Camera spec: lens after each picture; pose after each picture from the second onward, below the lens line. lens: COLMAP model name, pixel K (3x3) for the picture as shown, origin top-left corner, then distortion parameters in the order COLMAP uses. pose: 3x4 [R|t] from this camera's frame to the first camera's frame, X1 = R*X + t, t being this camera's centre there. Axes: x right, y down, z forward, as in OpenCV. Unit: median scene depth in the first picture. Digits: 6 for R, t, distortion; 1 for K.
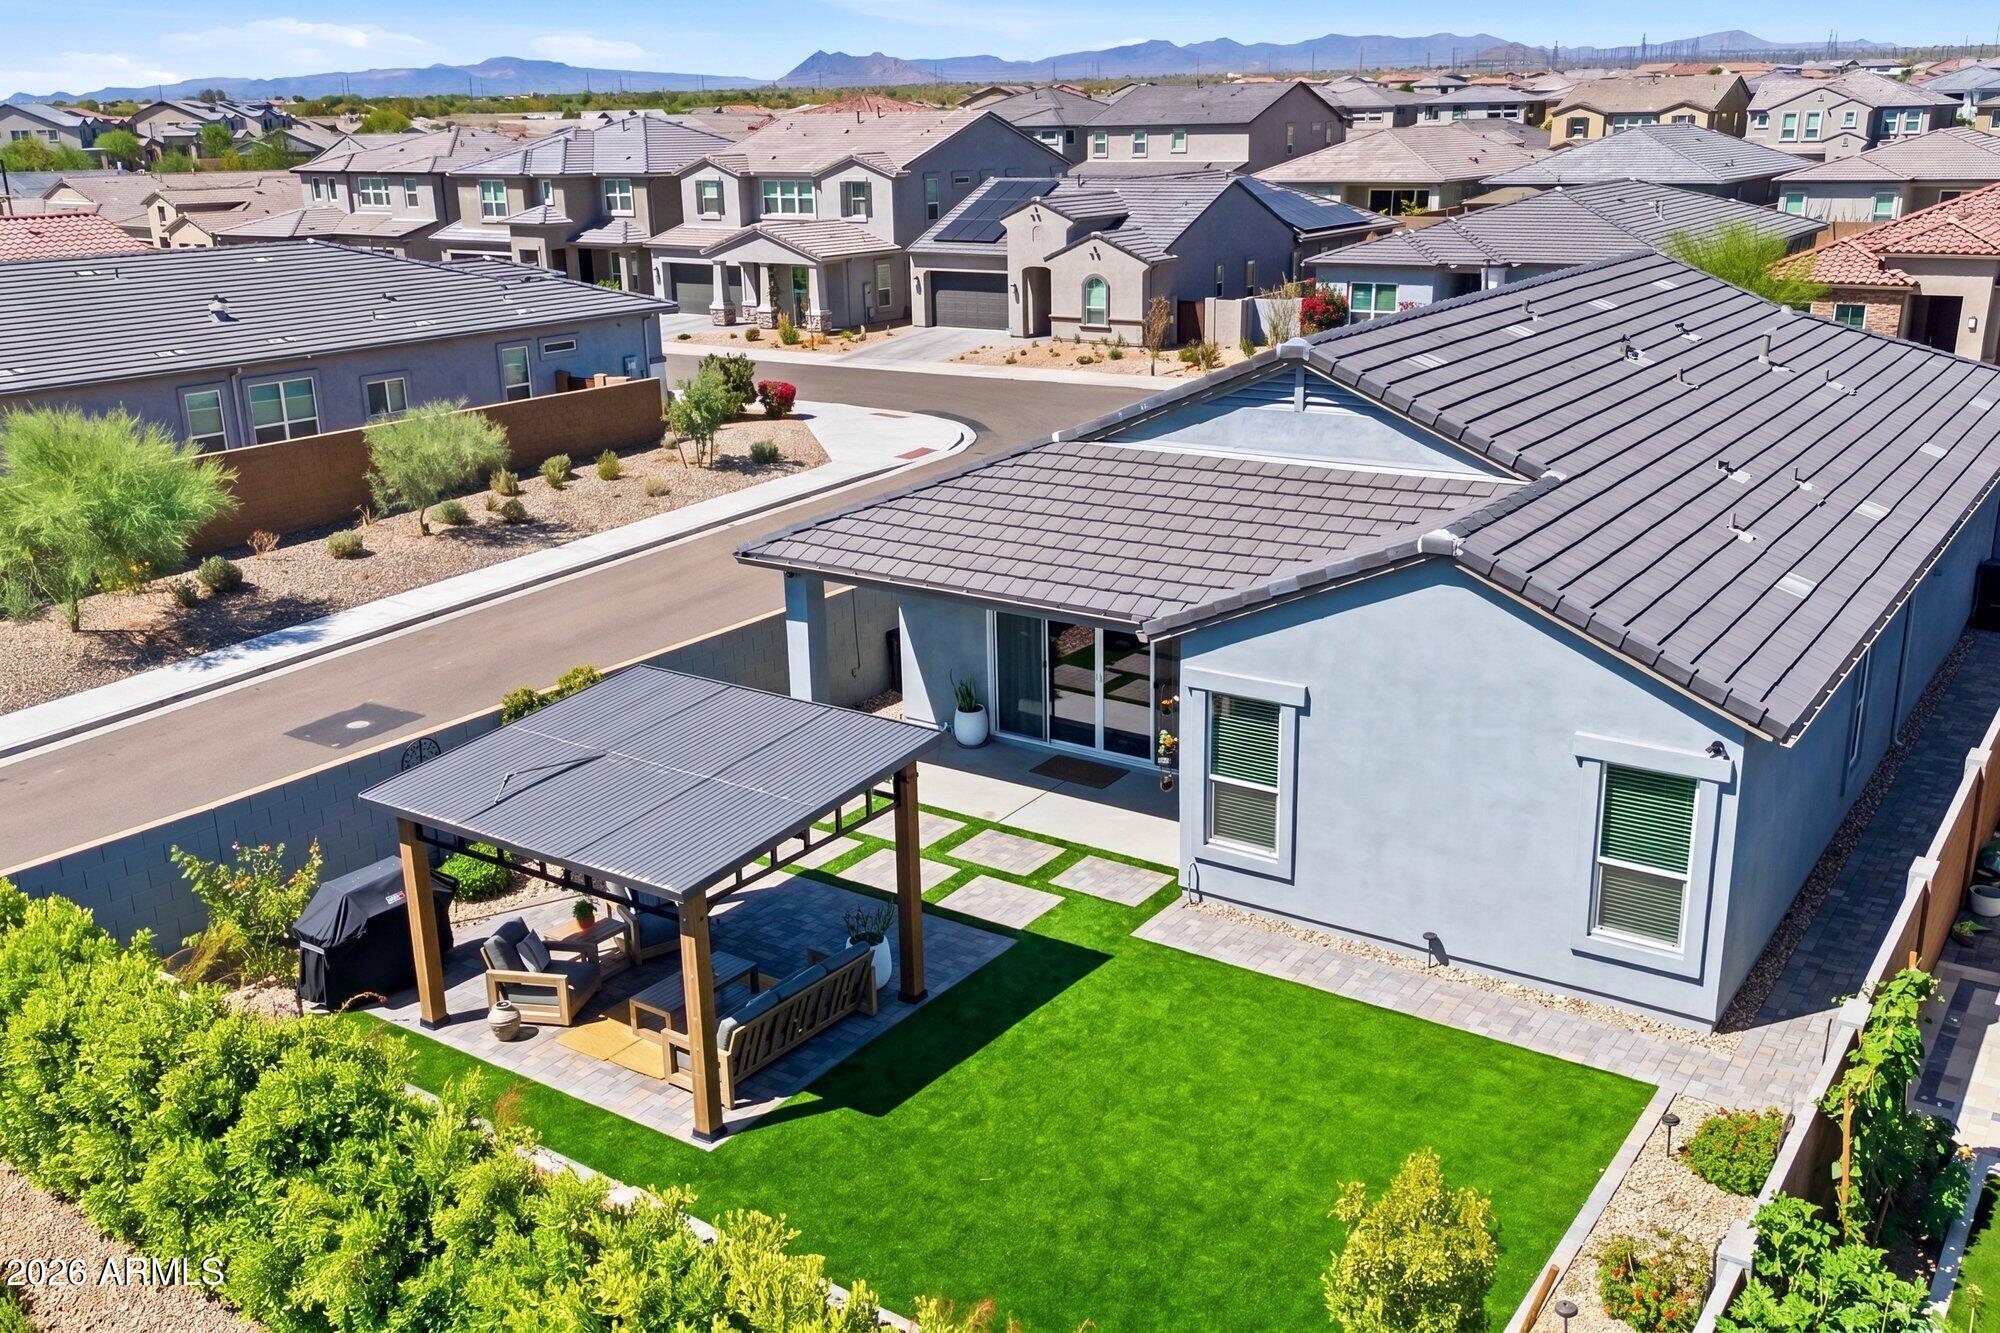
lens RADIAL K [[1756.9, 0, 1000.0], [0, 1756.9, 666.5], [0, 0, 1]] dist [0.061571, -0.000473]
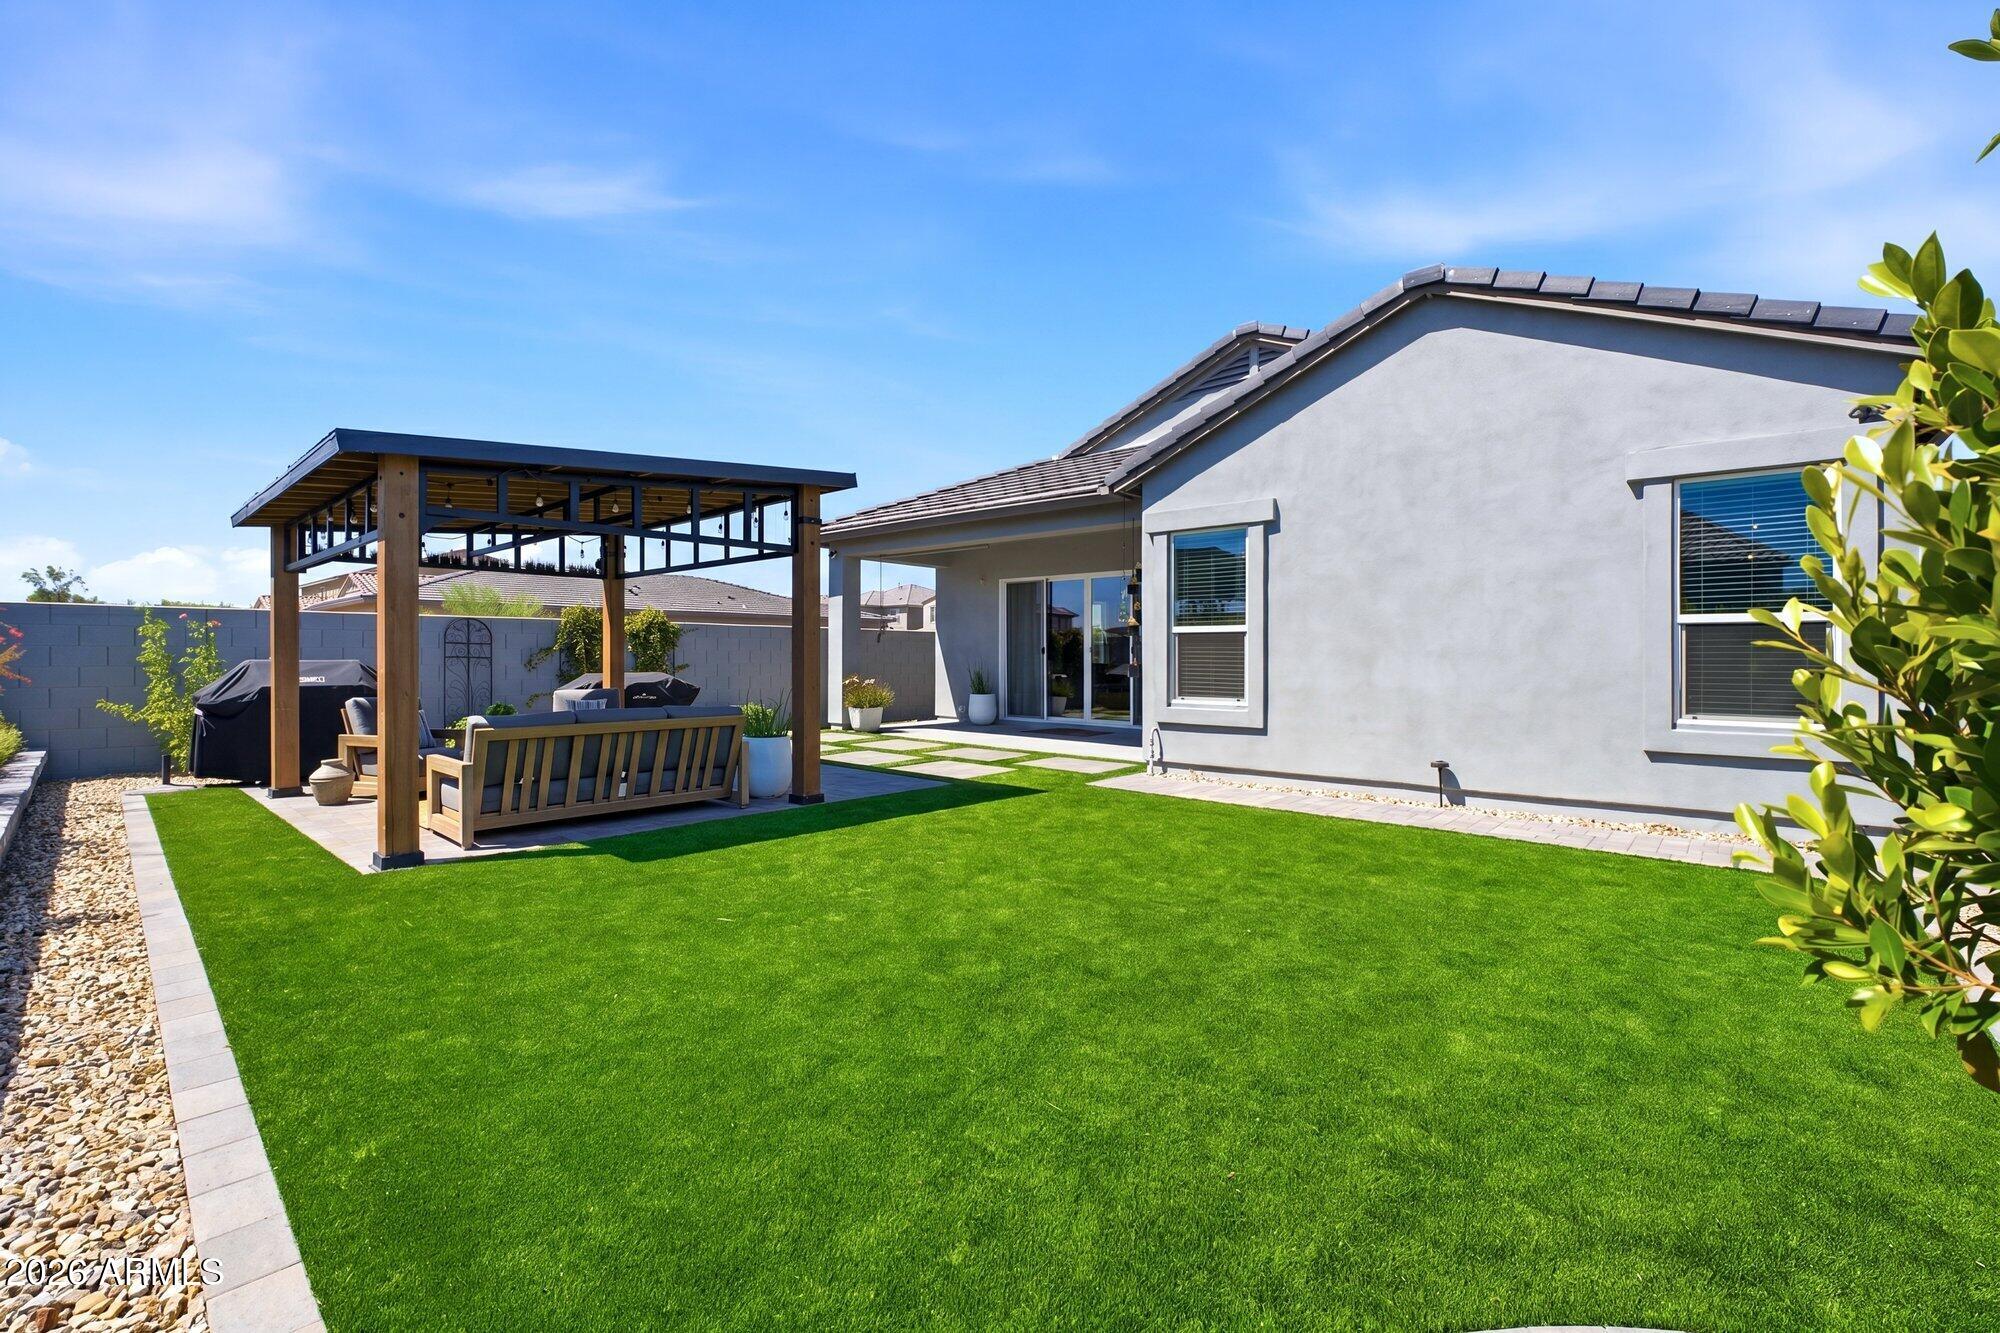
lens RADIAL K [[847.0, 0, 1000.0], [0, 847.0, 666.5], [0, 0, 1]] dist [-0.041658, 0.020711]
pose [[0.992031, 0.024302, -0.123631, 0.087466], [-0.059487, 0.955315, -0.289543, 0.229011], [0.111069, 0.294590, 0.949147, 0.587630]]
